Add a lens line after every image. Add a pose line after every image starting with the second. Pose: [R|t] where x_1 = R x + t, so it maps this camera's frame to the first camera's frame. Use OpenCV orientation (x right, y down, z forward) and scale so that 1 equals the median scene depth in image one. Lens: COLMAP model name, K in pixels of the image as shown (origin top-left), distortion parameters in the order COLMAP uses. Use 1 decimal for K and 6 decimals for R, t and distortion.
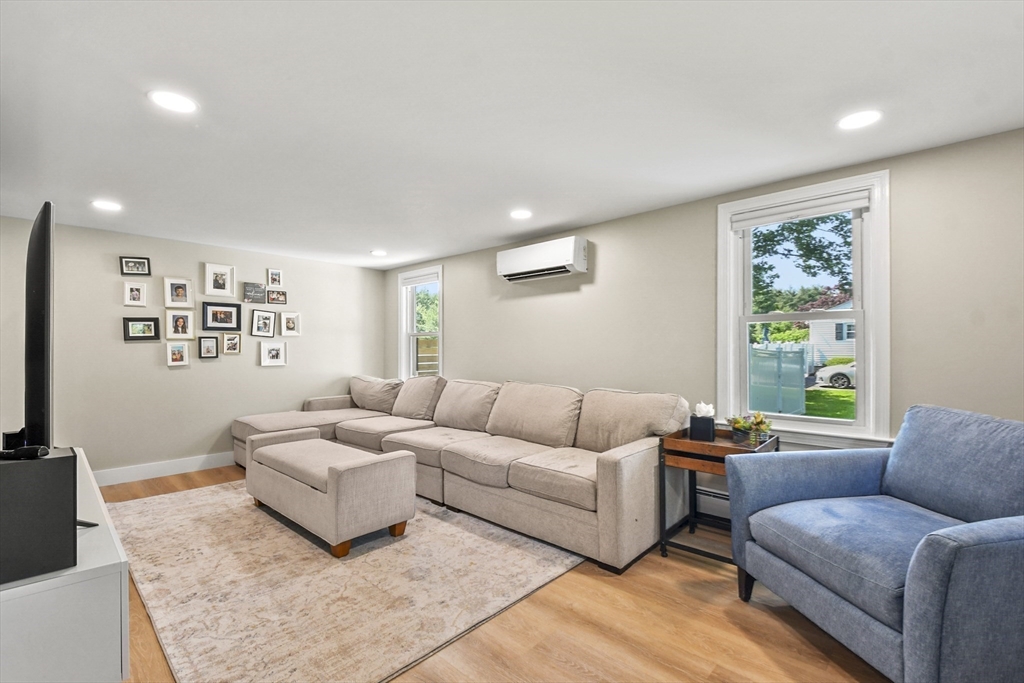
lens RADIAL K [[449.8, 0, 503.7], [0, 449.8, 342.9], [0, 0, 1]] dist [0.002414, -0.011260]
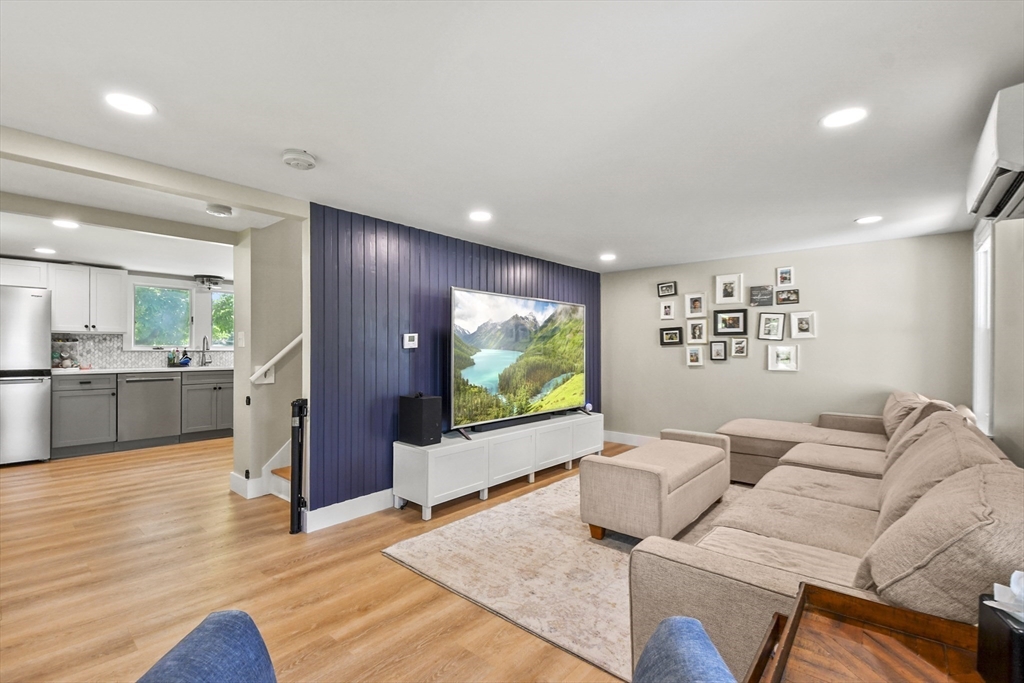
lens RADIAL K [[449.8, 0, 507.8], [0, 449.8, 344.3], [0, 0, 1]] dist [0.002414, -0.011260]
pose [[0.040877, -0.006862, -0.999141, 0.443920], [0.009951, 0.999930, -0.006461, -0.003838], [0.999115, -0.009678, 0.040943, 0.428939]]
